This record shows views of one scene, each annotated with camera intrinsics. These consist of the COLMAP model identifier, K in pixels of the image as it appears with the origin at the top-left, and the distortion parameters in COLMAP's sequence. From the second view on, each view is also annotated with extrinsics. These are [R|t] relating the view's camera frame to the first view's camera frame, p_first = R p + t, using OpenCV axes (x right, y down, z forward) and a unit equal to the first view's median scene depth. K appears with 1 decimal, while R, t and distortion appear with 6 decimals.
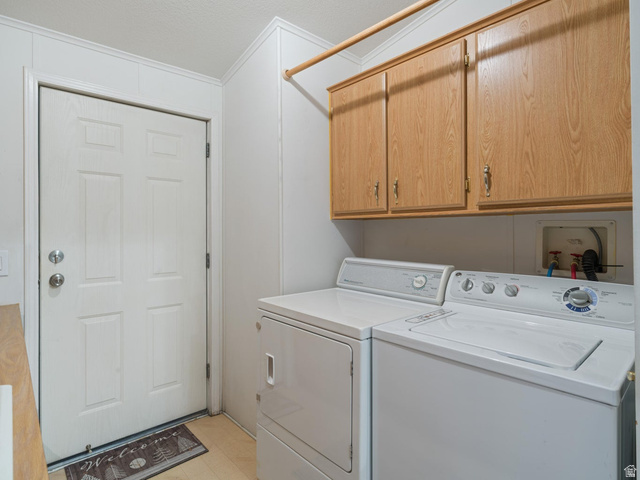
lens RADIAL K [[352.7, 0, 320.4], [0, 352.7, 230.3], [0, 0, 1]] dist [-0.002186, -0.001025]
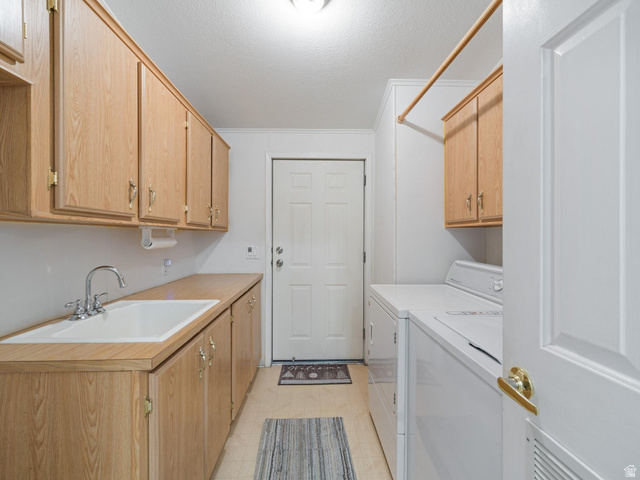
lens RADIAL K [[291.7, 0, 318.6], [0, 291.7, 238.2], [0, 0, 1]] dist [-0.000128, -0.000194]
pose [[0.763753, 0.009638, -0.645436, 0.376351], [-0.002922, 0.999930, 0.011474, -0.006130], [0.645502, -0.006878, 0.763728, -0.037338]]
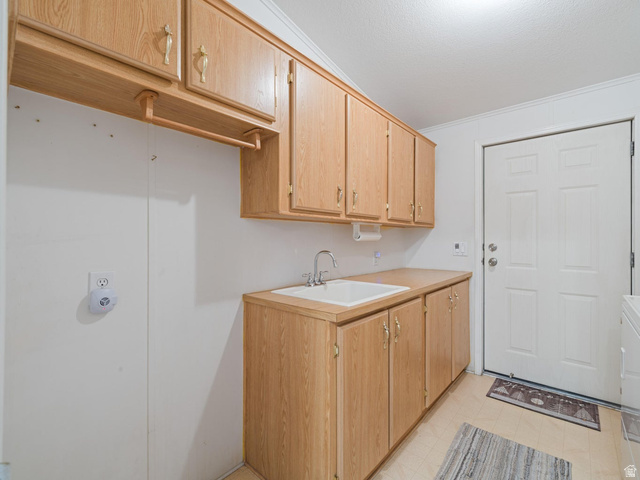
lens RADIAL K [[291.7, 0, 318.6], [0, 291.7, 238.2], [0, 0, 1]] dist [-0.000128, -0.000194]
pose [[0.118696, 0.002760, -0.992927, 0.482721], [0.002142, 0.999993, 0.003036, 0.024665], [0.992928, -0.002488, 0.118689, 0.027235]]
